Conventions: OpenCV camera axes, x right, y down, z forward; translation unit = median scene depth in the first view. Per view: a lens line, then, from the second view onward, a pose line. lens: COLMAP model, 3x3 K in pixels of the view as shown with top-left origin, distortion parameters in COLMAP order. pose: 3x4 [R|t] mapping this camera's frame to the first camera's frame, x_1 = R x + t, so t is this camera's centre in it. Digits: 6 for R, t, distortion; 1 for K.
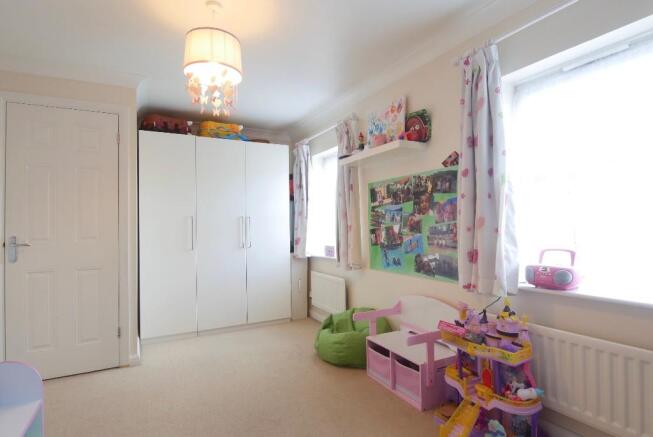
lens RADIAL K [[350.0, 0, 326.5], [0, 350.0, 218.5], [0, 0, 1]] dist [-0.000809, -0.000169]
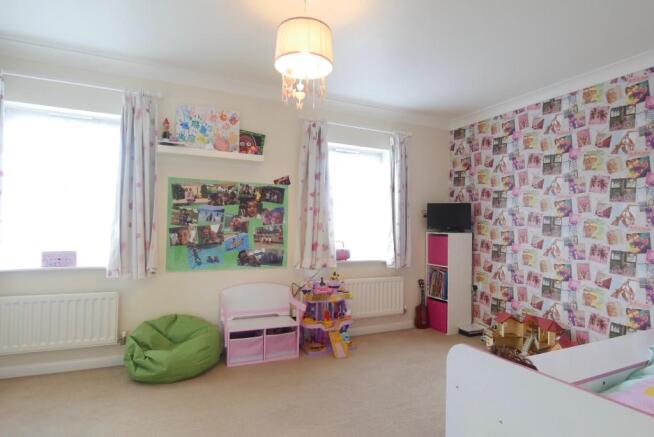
lens RADIAL K [[352.3, 0, 327.2], [0, 352.3, 227.6], [0, 0, 1]] dist [-0.000853, 0.000025]
pose [[0.060597, 0.025869, 0.997827, -0.903906], [-0.037414, 0.999020, -0.023628, 0.042233], [-0.997461, -0.035901, 0.061505, 0.633808]]
